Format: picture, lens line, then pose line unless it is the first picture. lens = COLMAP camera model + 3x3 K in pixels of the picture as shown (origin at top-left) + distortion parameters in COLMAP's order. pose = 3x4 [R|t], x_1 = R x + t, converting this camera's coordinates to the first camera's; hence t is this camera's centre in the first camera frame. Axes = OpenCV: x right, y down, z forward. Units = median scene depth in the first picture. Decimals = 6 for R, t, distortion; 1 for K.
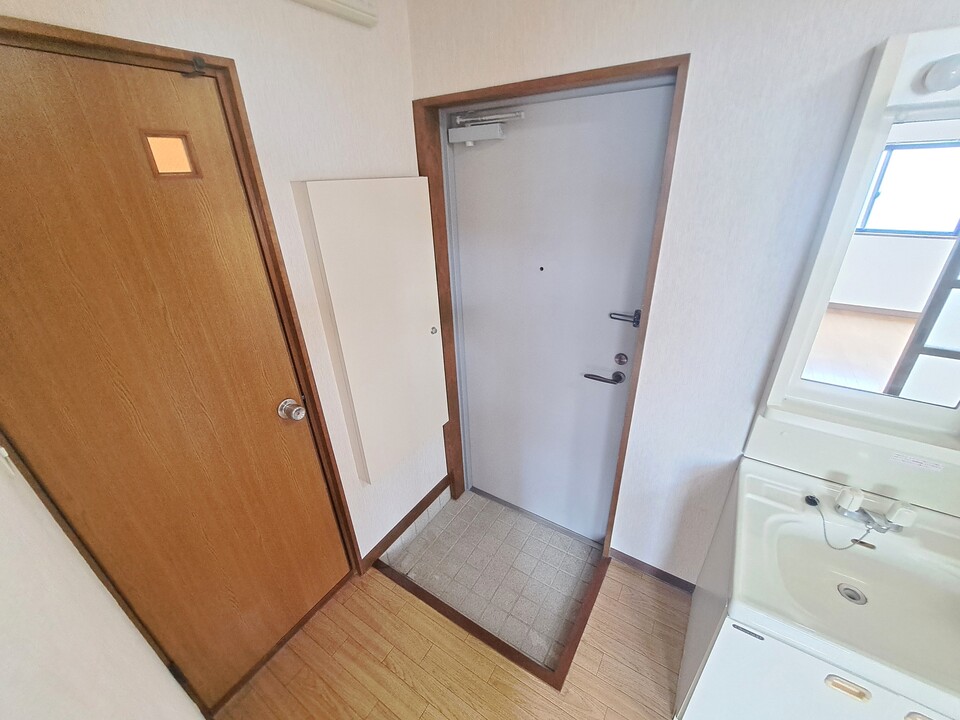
lens RADIAL K [[381.1, 0, 480.0], [0, 381.1, 360.0], [0, 0, 1]] dist [-0.014324, 0.000047]
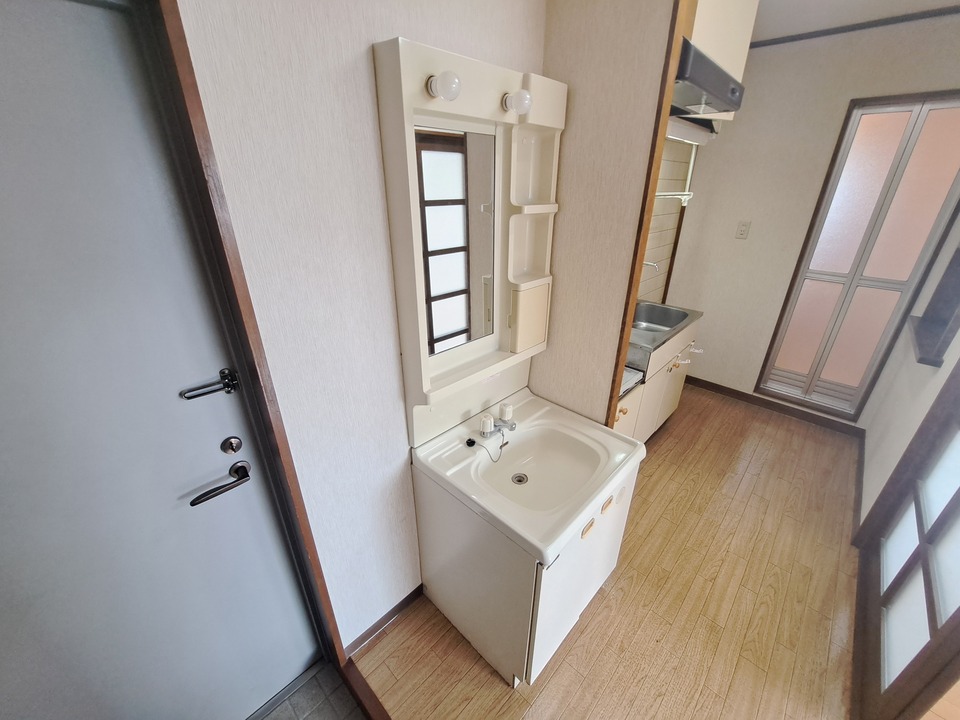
lens RADIAL K [[381.1, 0, 480.0], [0, 381.1, 360.0], [0, 0, 1]] dist [-0.014324, 0.000047]
pose [[0.191797, -0.381942, 0.904065, -0.091453], [0.419287, 0.864760, 0.276385, -0.144045], [-0.887362, 0.326053, 0.326002, 0.392314]]
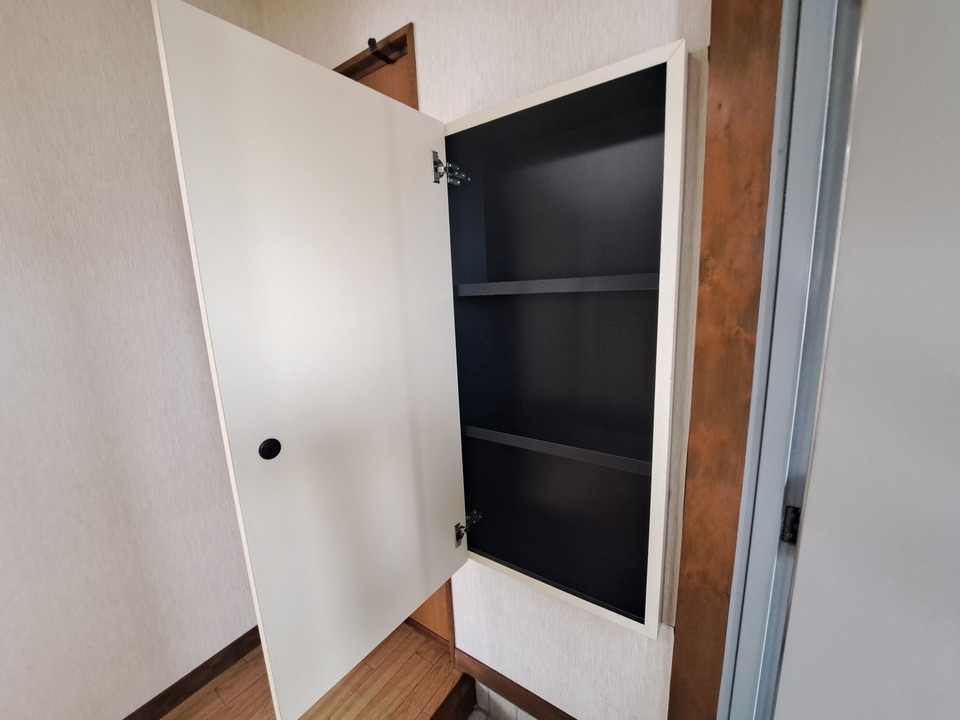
lens RADIAL K [[381.1, 0, 480.0], [0, 381.1, 360.0], [0, 0, 1]] dist [-0.014324, 0.000047]
pose [[-0.029973, 0.217070, -0.975696, 0.353381], [-0.396628, 0.893413, 0.210948, -0.179824], [0.917490, 0.393311, 0.059318, 0.972490]]
